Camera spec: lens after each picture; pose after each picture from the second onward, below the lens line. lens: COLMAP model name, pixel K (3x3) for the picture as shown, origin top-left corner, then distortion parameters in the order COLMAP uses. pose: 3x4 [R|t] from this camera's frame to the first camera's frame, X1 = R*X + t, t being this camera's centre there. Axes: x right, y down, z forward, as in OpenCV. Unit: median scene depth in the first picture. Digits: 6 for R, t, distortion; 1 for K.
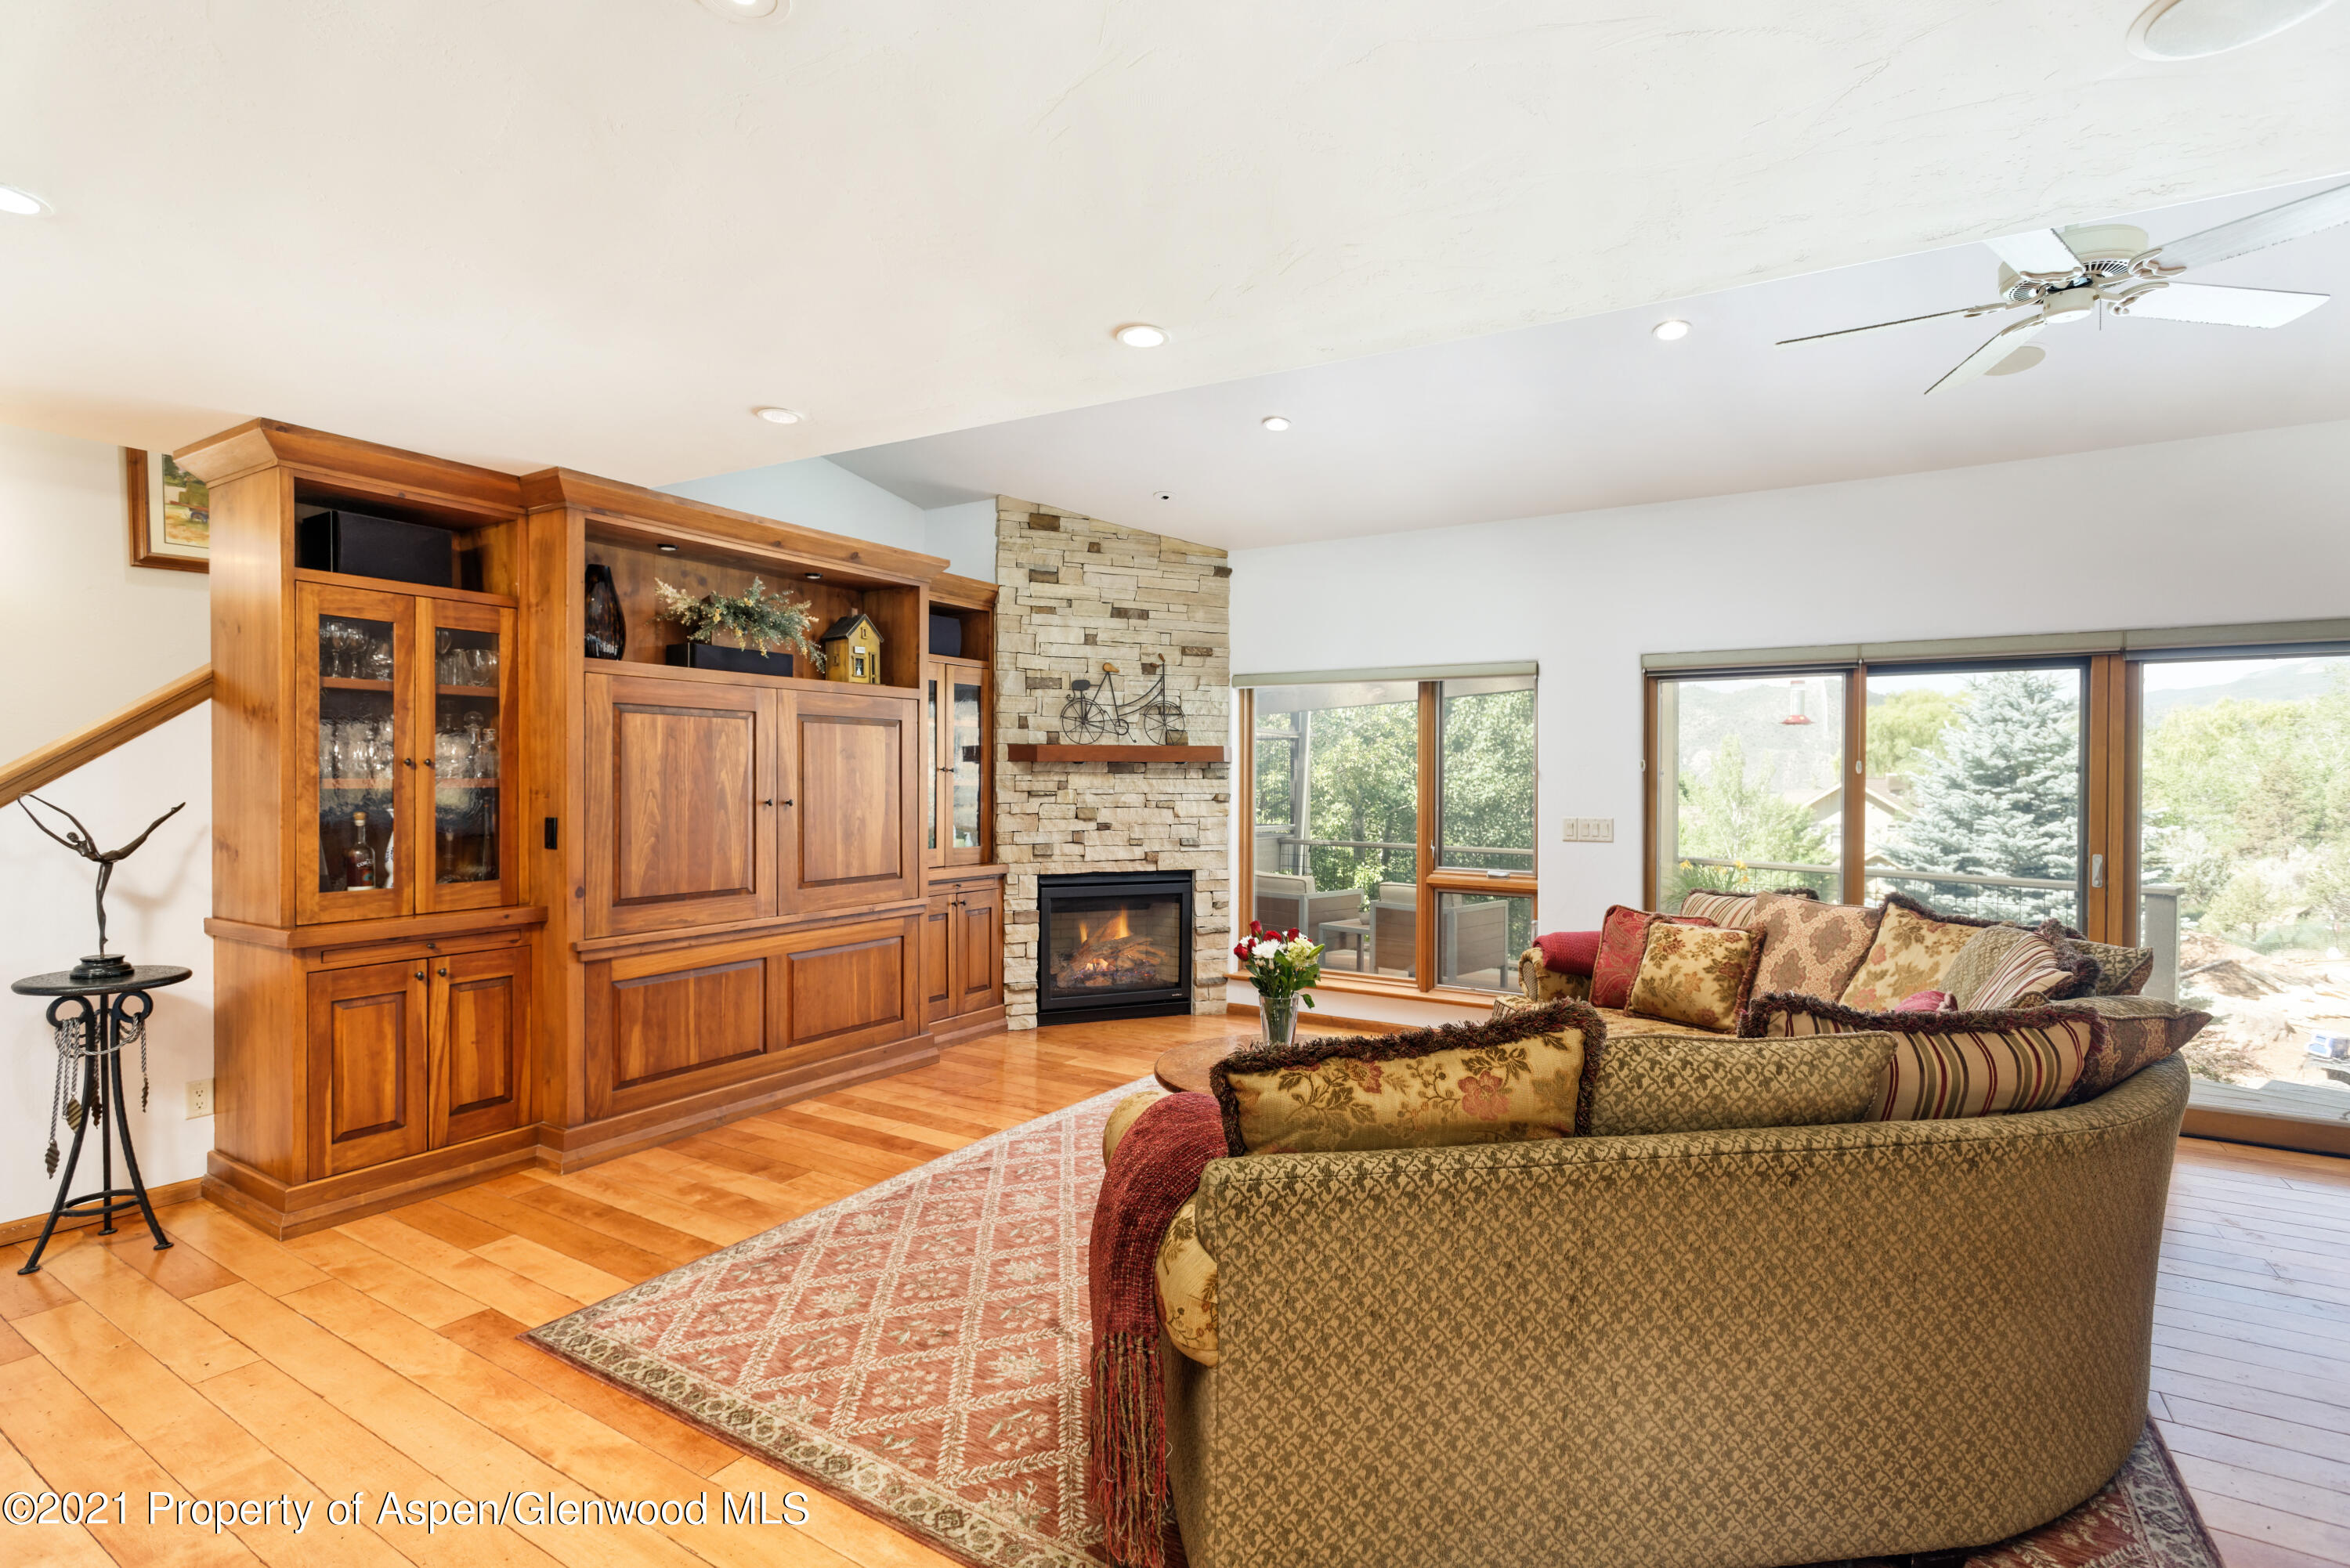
lens RADIAL K [[1133.7, 0, 1168.2], [0, 1133.7, 792.6], [0, 0, 1]] dist [-0.000184, 0.000274]
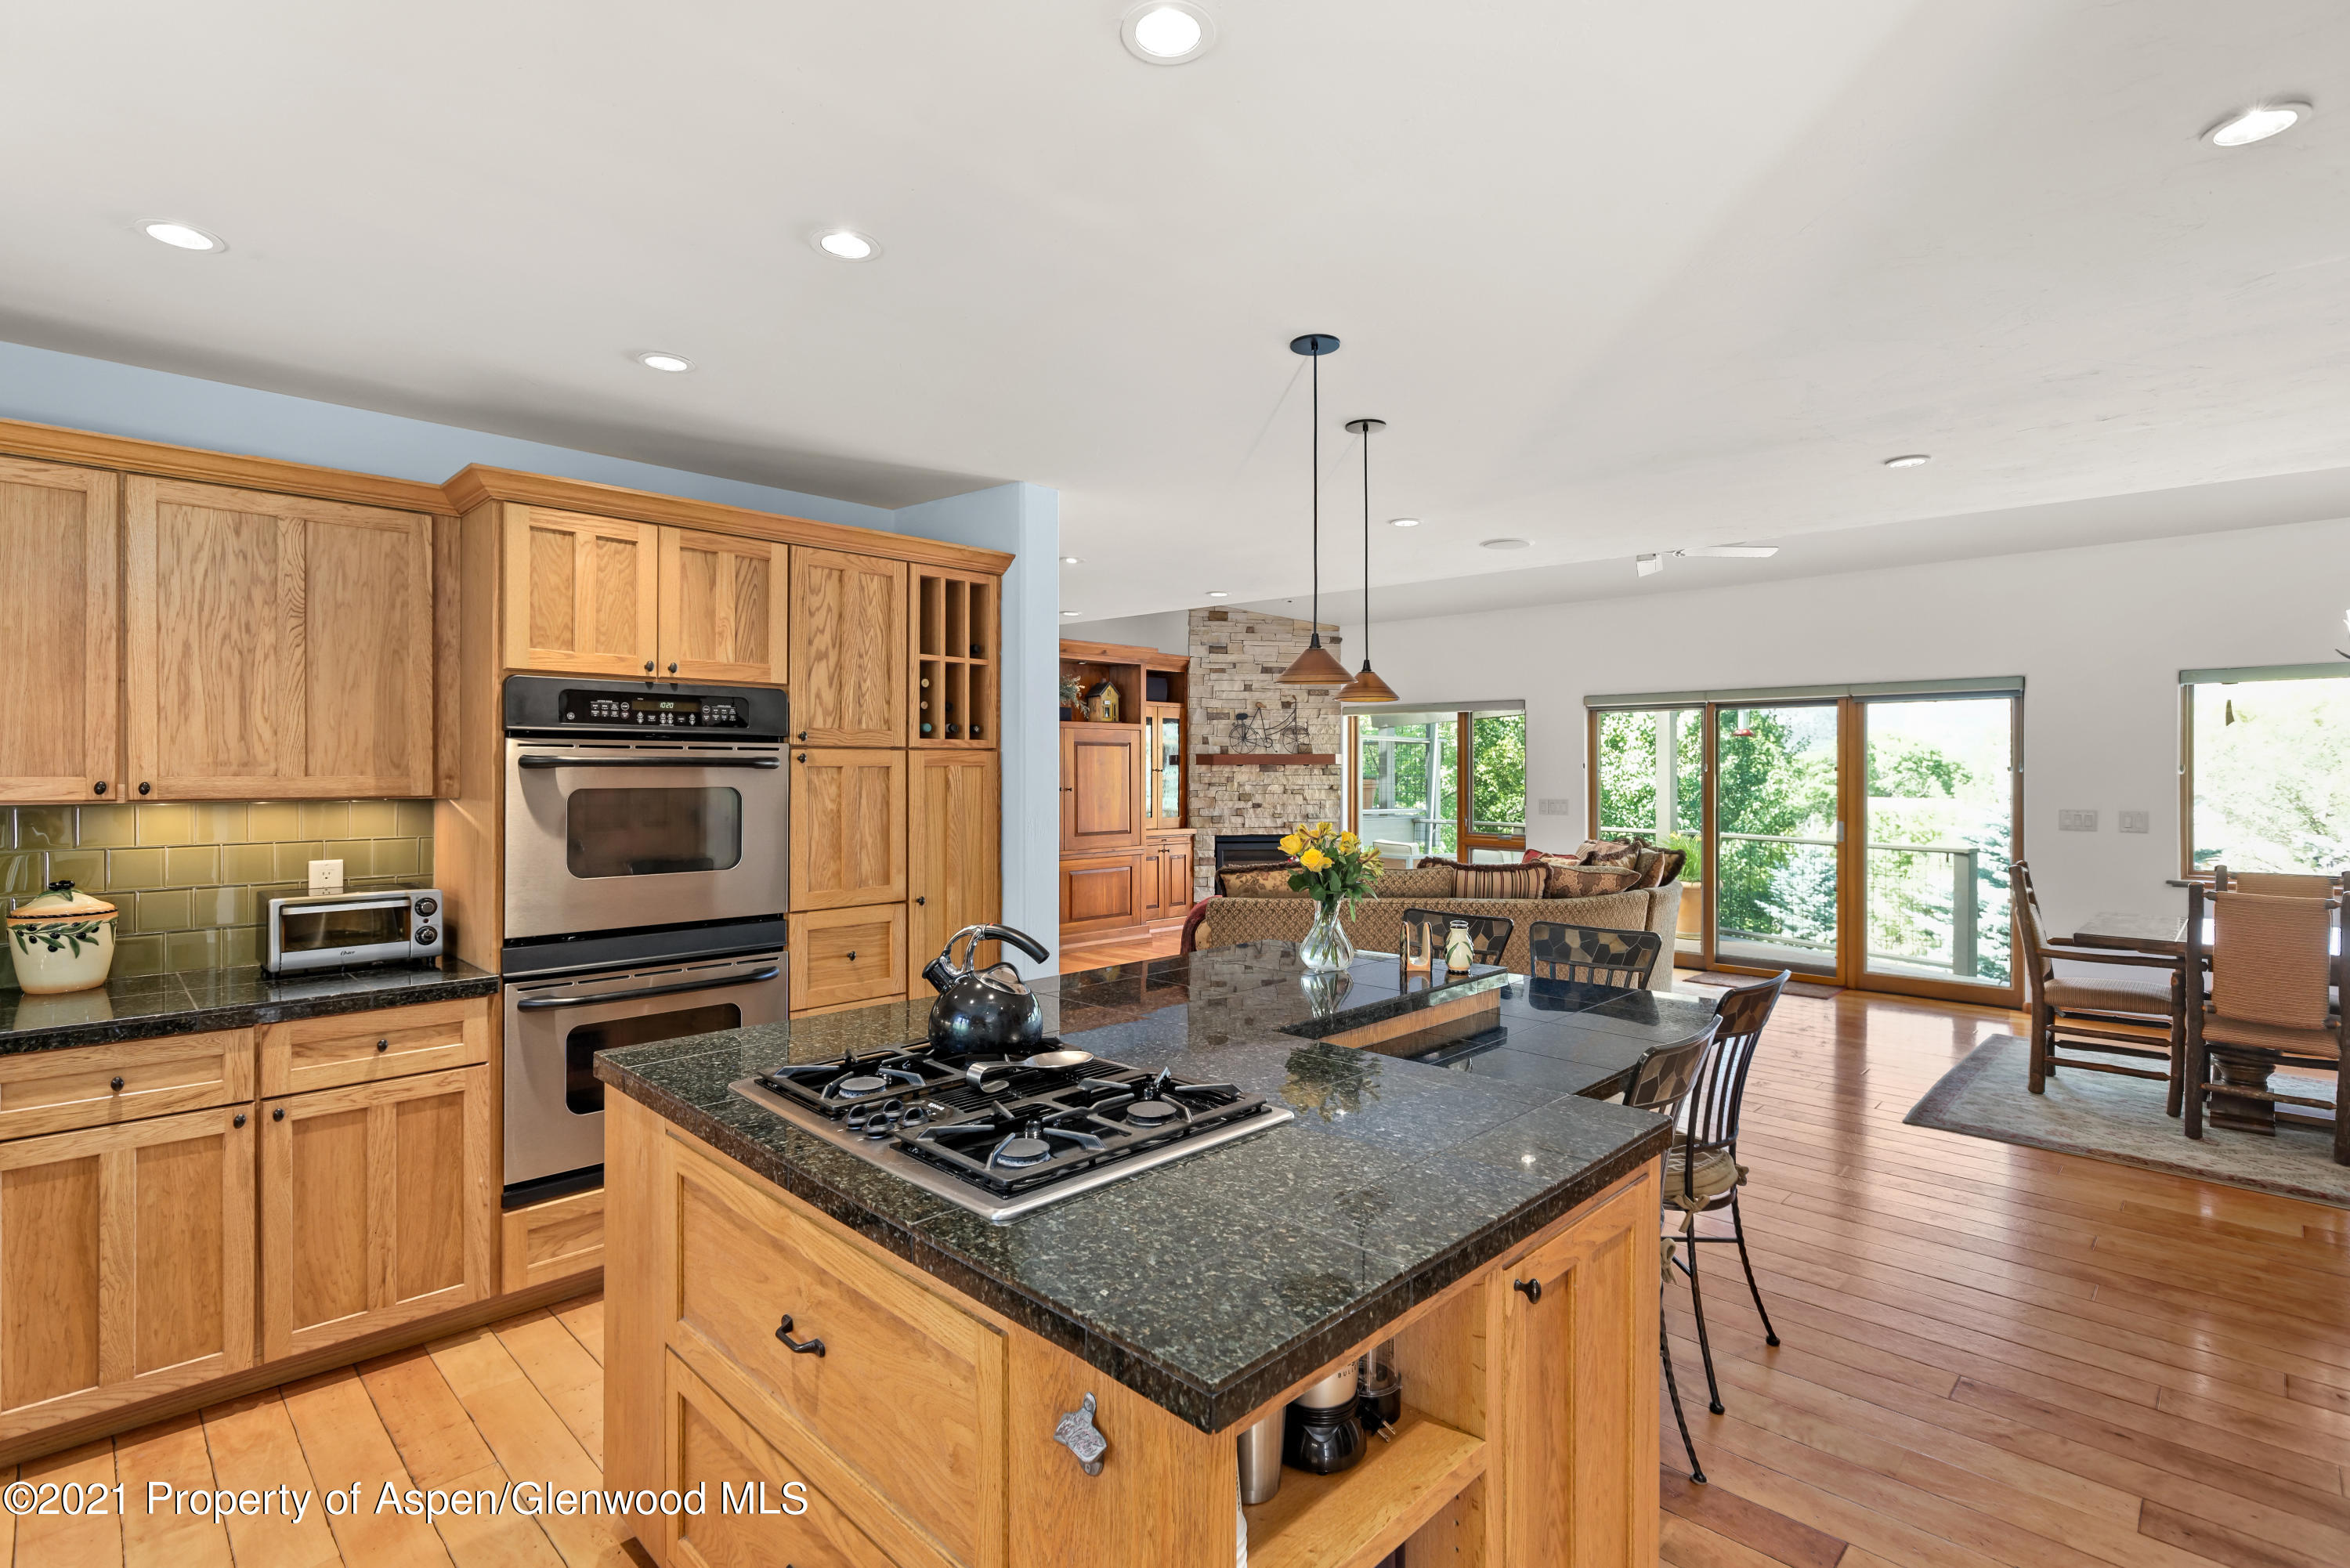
lens RADIAL K [[1133.7, 0, 1176.8], [0, 1133.7, 777.8], [0, 0, 1]] dist [-0.000184, 0.000274]
pose [[0.978392, -0.002134, -0.206750, 0.164550], [0.000918, 0.999982, -0.005977, 0.000688], [0.206759, 0.005658, 0.978376, -0.582200]]
